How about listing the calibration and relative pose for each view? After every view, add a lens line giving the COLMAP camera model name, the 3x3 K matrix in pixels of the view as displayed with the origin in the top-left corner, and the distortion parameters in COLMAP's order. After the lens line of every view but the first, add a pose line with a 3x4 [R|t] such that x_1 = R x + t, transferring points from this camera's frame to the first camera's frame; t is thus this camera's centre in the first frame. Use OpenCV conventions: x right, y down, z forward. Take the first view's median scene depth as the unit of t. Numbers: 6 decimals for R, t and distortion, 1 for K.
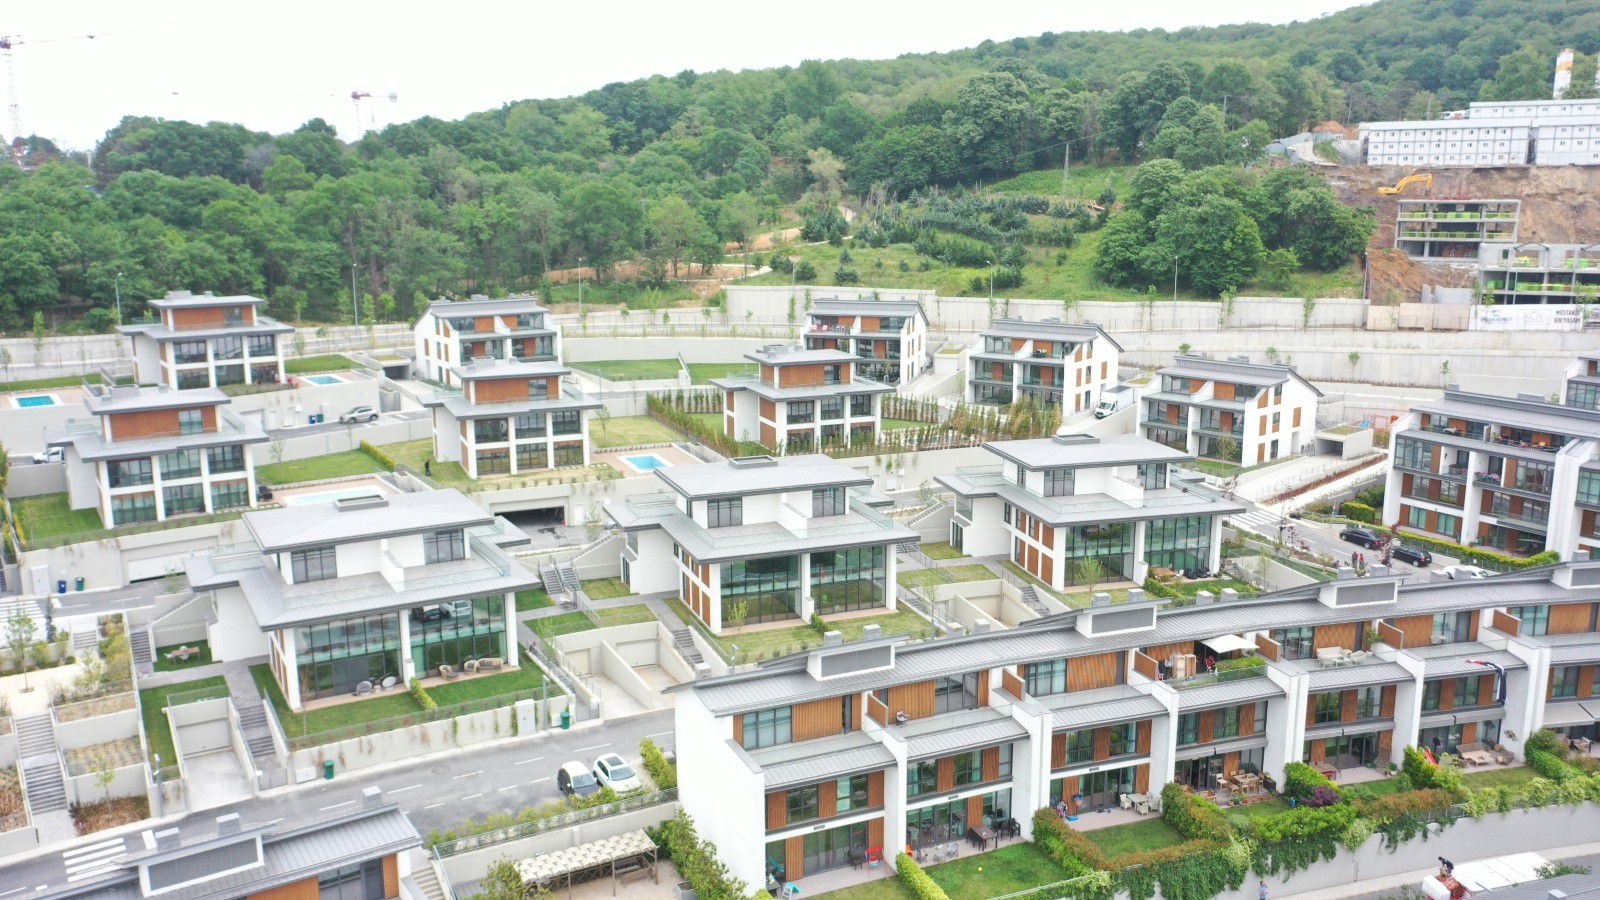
lens RADIAL K [[1256.8, 0, 805.2], [0, 1256.8, 447.5], [0, 0, 1]] dist [-0.003422, -0.004767]
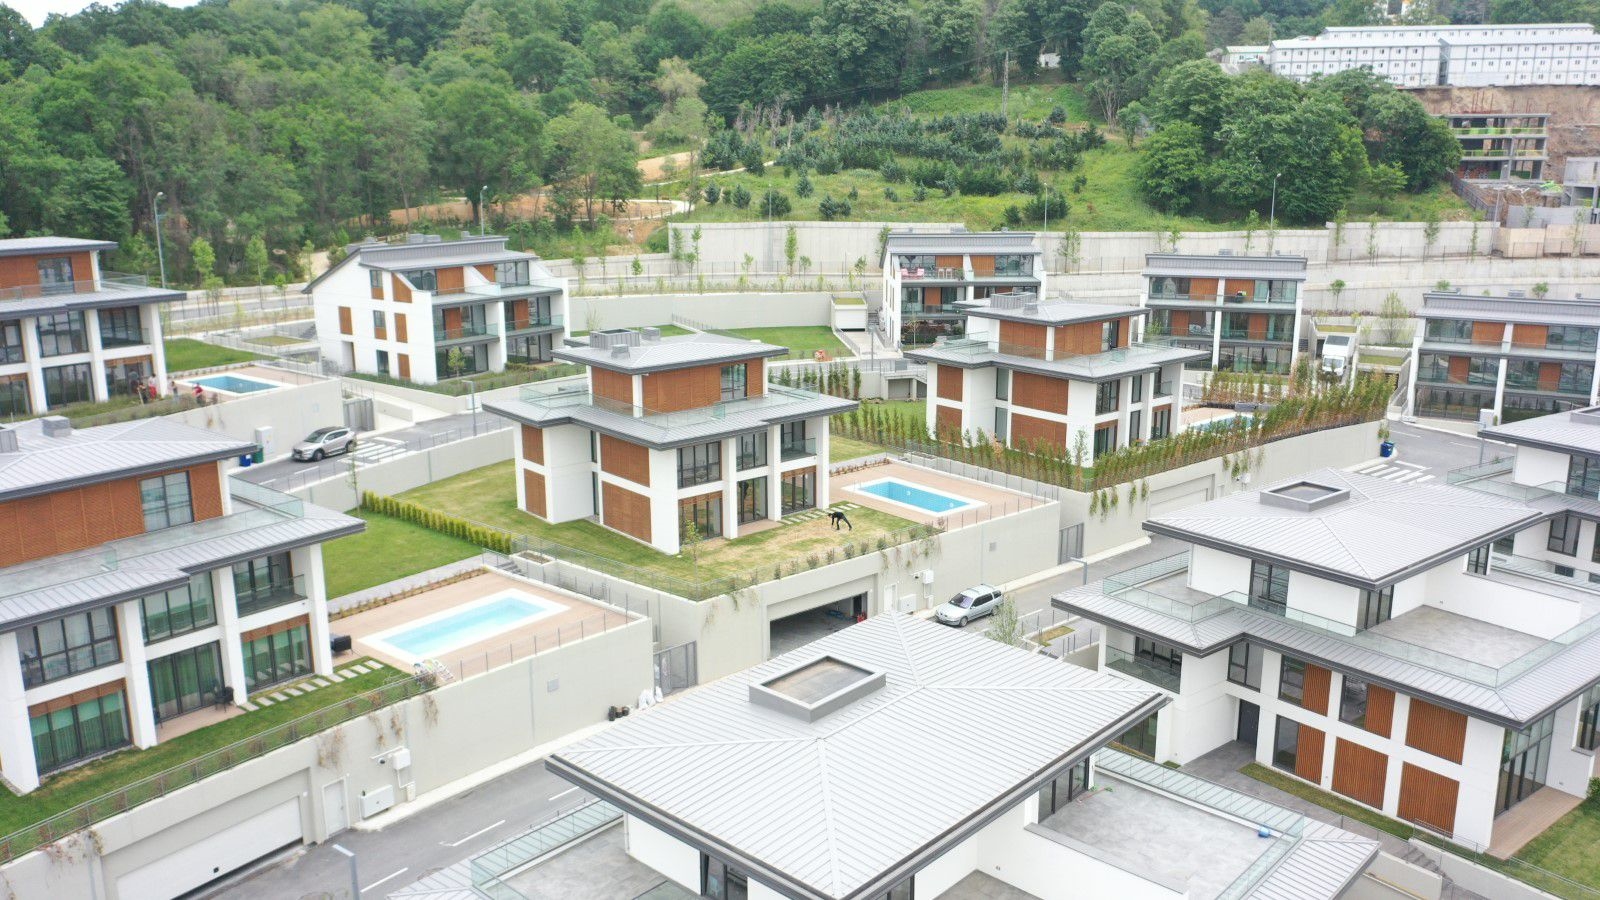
lens RADIAL K [[1256.8, 0, 812.2], [0, 1256.8, 450.2], [0, 0, 1]] dist [-0.003422, -0.004767]
pose [[0.954414, -0.068657, 0.290482, -0.229780], [0.058654, 0.997351, 0.043015, -0.025444], [-0.292666, -0.024016, 0.955913, 0.295450]]
